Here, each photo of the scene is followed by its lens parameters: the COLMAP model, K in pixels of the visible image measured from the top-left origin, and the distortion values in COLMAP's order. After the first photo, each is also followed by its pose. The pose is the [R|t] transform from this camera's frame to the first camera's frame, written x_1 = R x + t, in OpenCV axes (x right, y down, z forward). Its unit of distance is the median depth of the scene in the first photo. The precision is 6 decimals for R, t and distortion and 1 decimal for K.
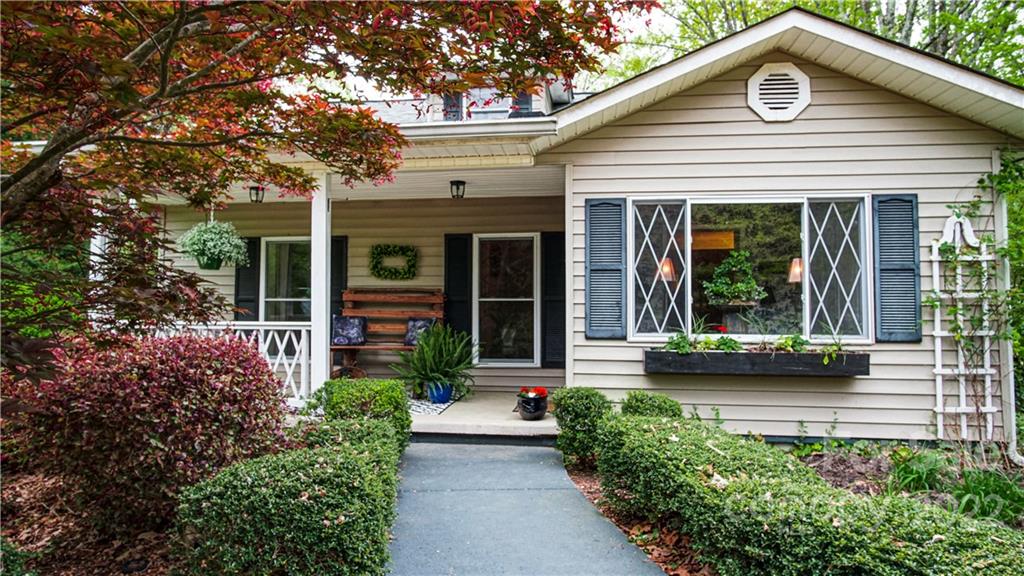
lens RADIAL K [[576.9, 0, 515.8], [0, 576.9, 283.8], [0, 0, 1]] dist [-0.027865, 0.000570]
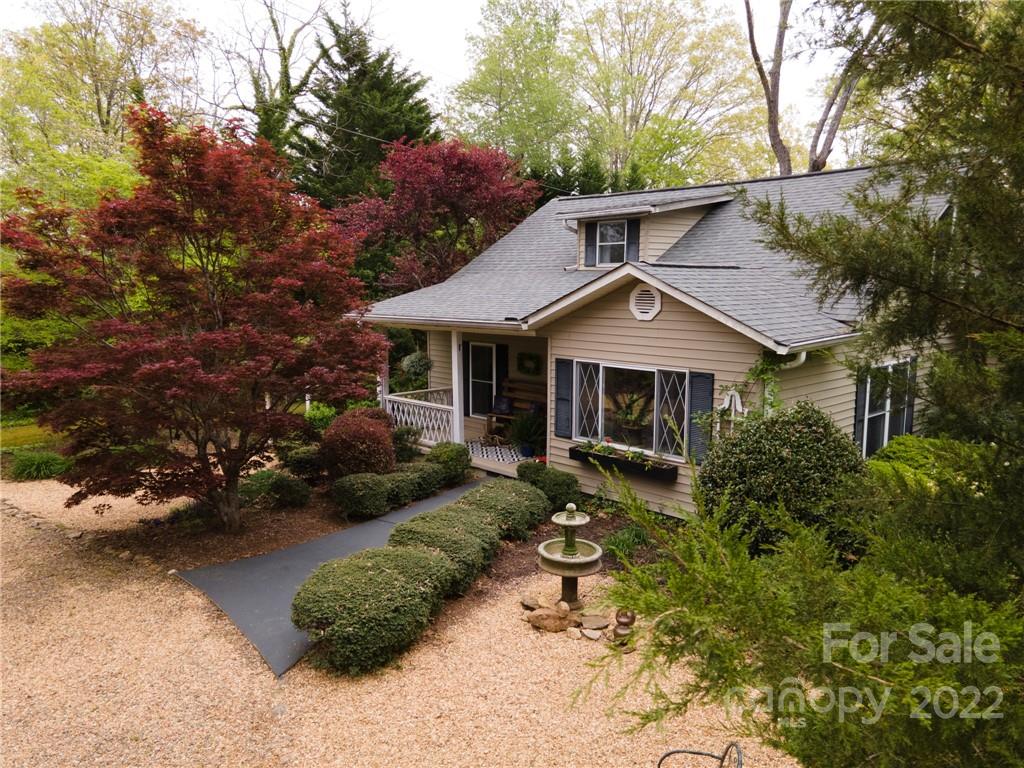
lens RADIAL K [[731.0, 0, 525.2], [0, 731.0, 383.7], [0, 0, 1]] dist [0.015591, 0.000226]
pose [[0.785563, 0.081894, -0.613338, 1.449685], [0.023582, 0.986521, 0.161927, -0.442044], [0.618332, -0.141667, 0.773044, -0.808510]]
